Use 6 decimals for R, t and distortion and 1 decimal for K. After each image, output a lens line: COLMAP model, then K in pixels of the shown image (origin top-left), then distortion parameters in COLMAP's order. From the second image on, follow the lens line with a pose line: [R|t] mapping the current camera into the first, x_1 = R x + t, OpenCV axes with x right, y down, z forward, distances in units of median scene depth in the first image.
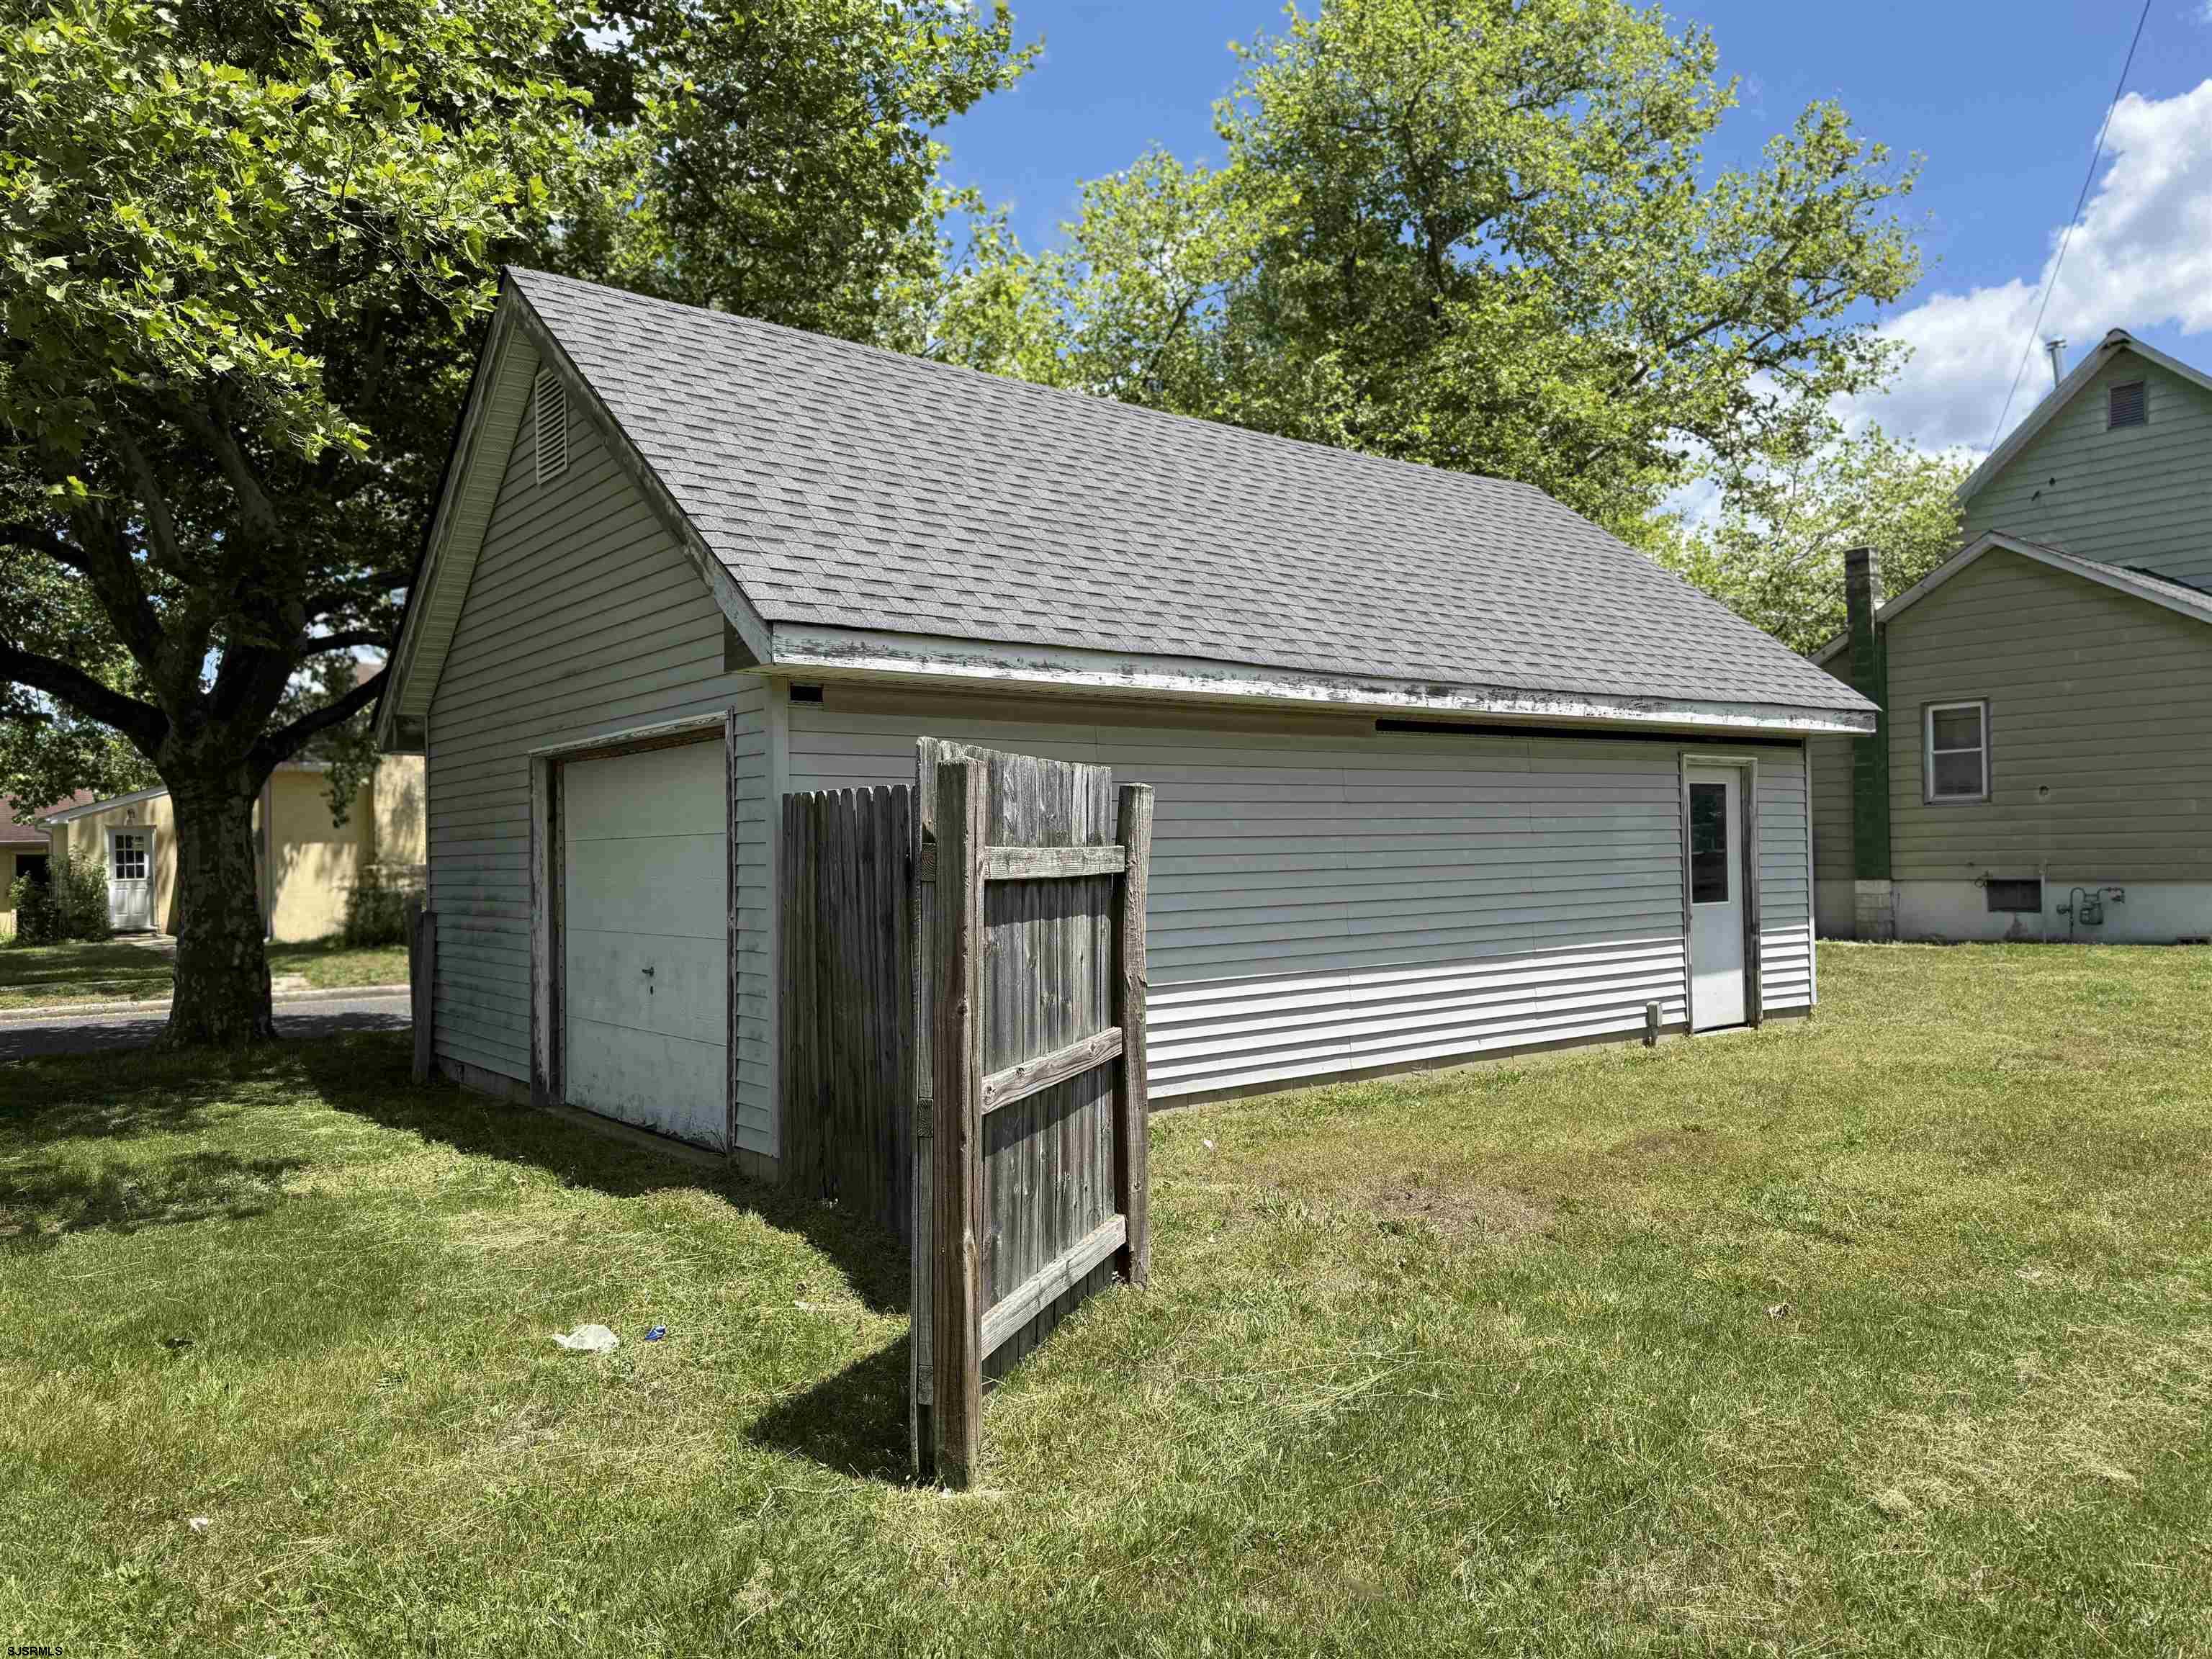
lens RADIAL K [[1529.2, 0, 1116.2], [0, 1529.2, 829.5], [0, 0, 1]] dist [0.110018, -0.148554]
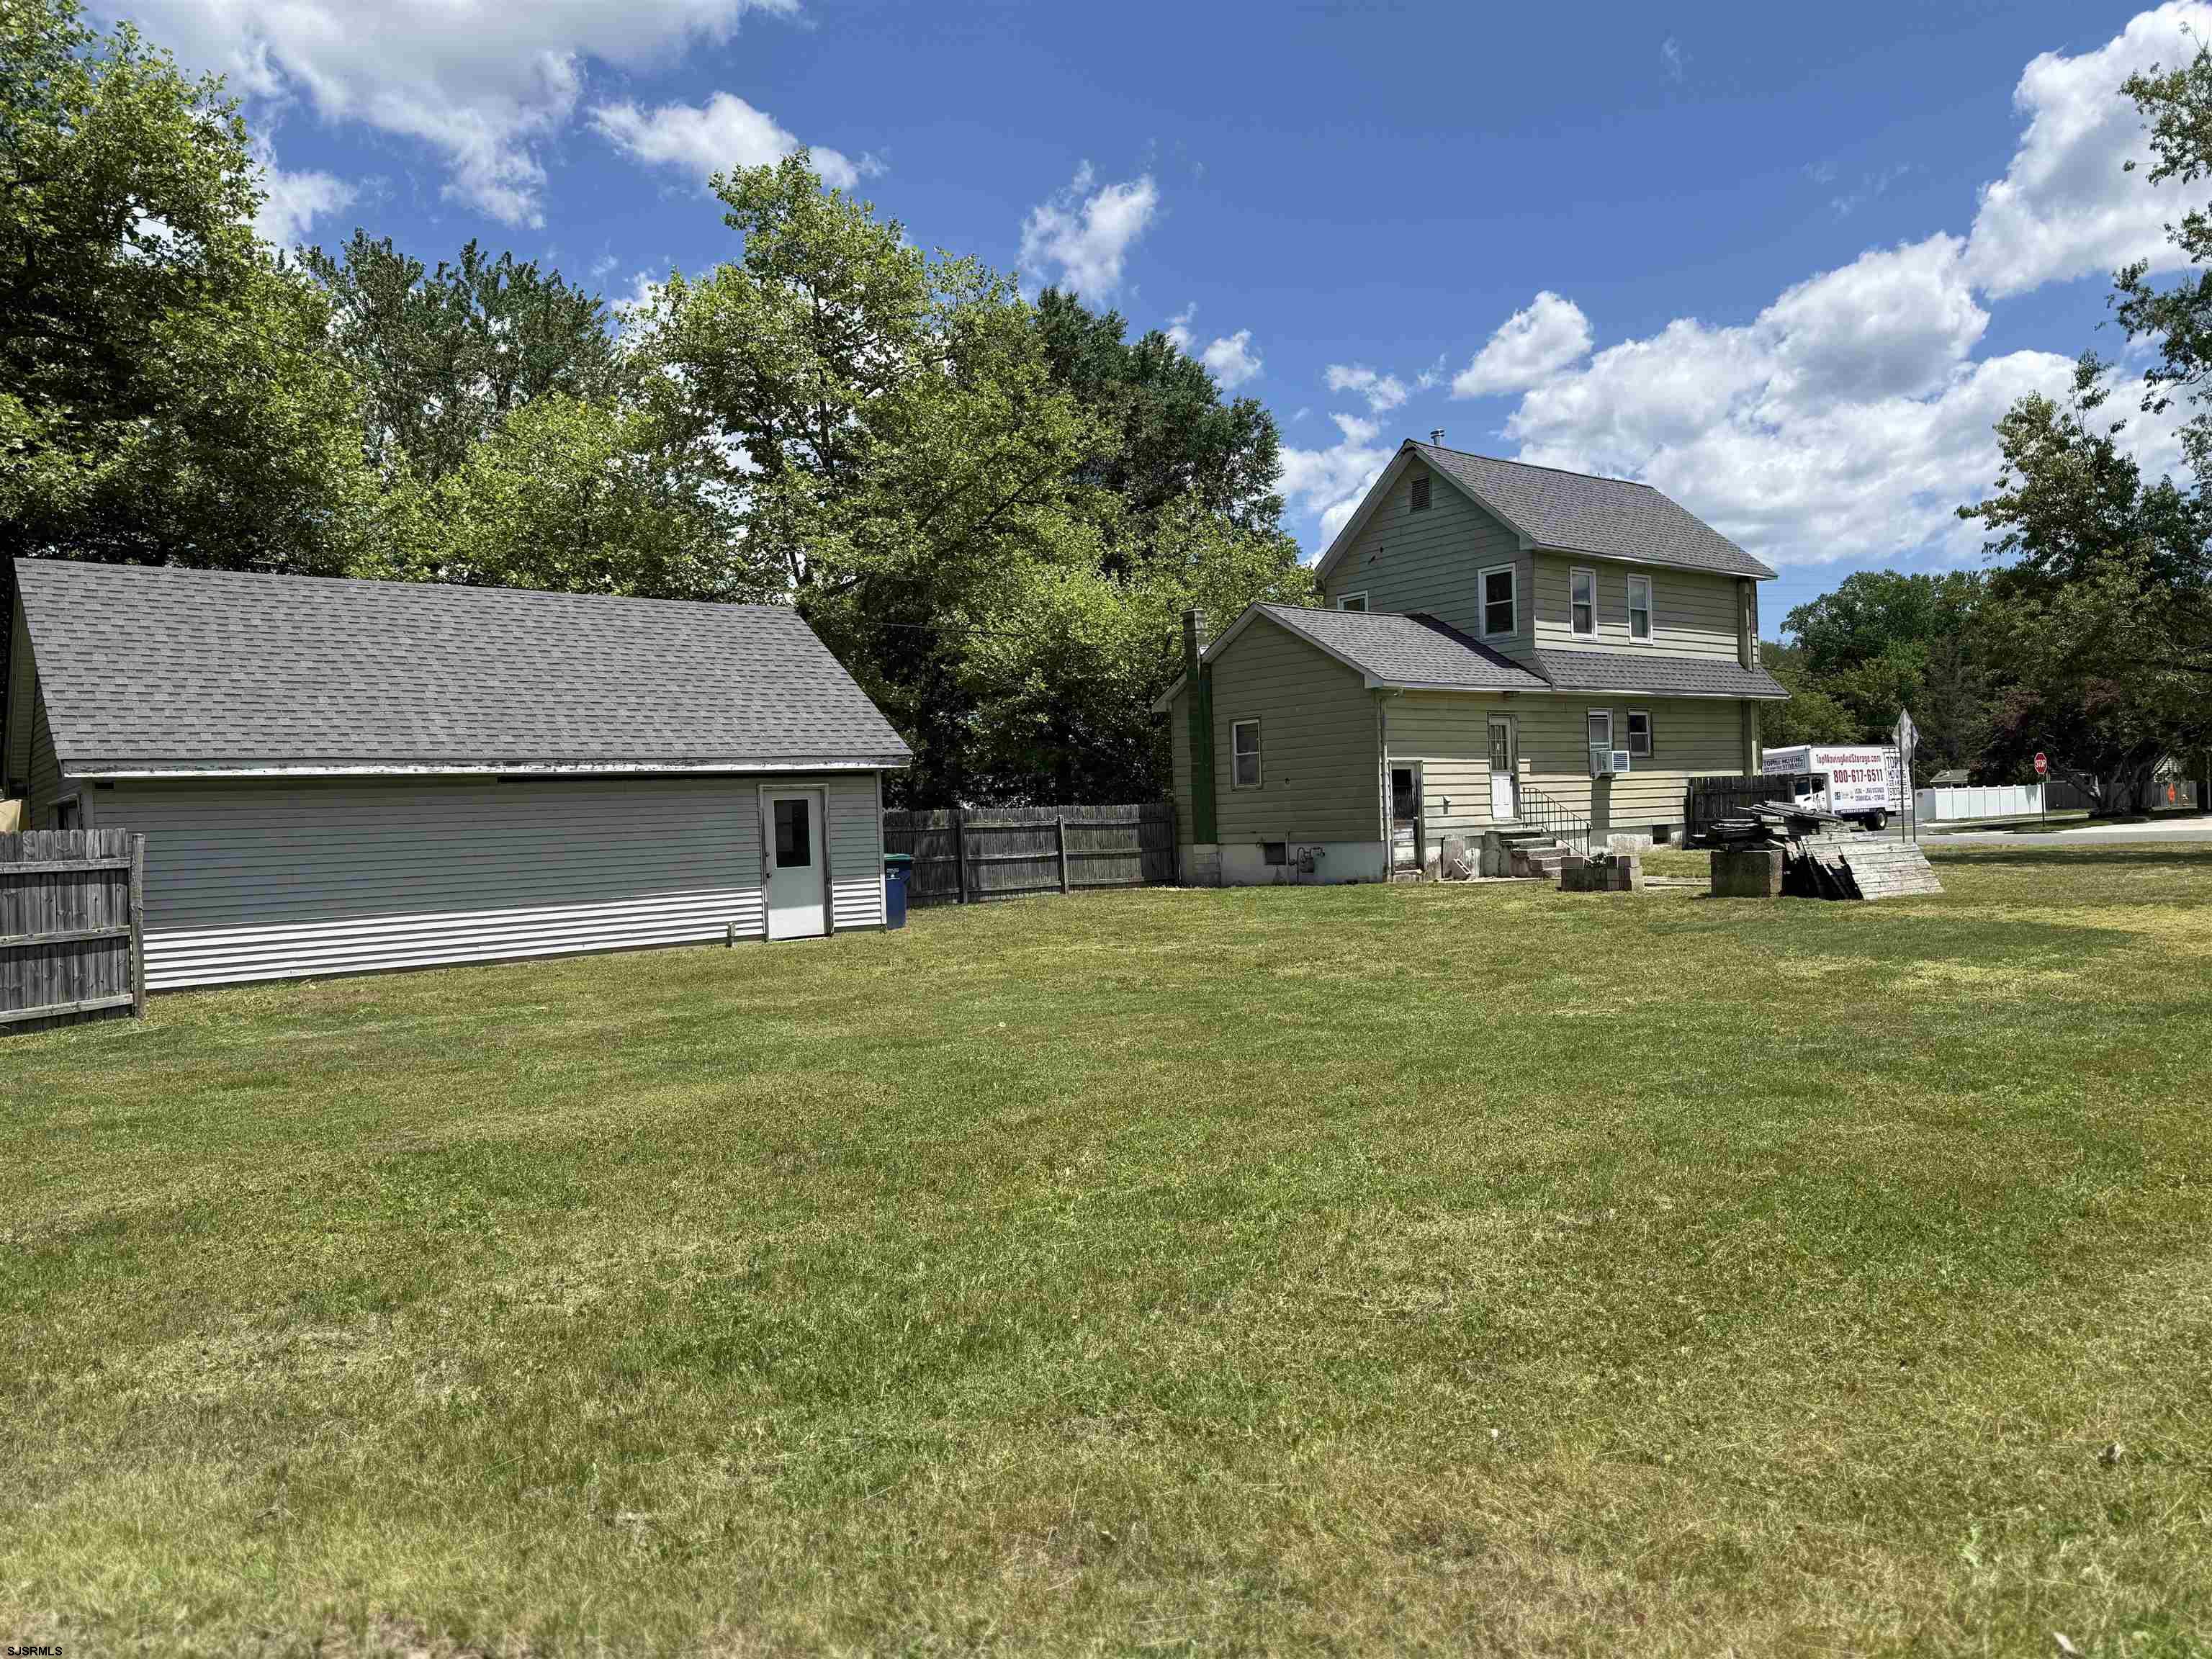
lens RADIAL K [[1529.2, 0, 1116.2], [0, 1529.2, 829.5], [0, 0, 1]] dist [0.110018, -0.148554]
pose [[0.999414, -0.022436, 0.025855, 0.704395], [0.021882, 0.999529, 0.021517, -0.024790], [-0.026326, -0.020939, 0.999434, -0.752907]]
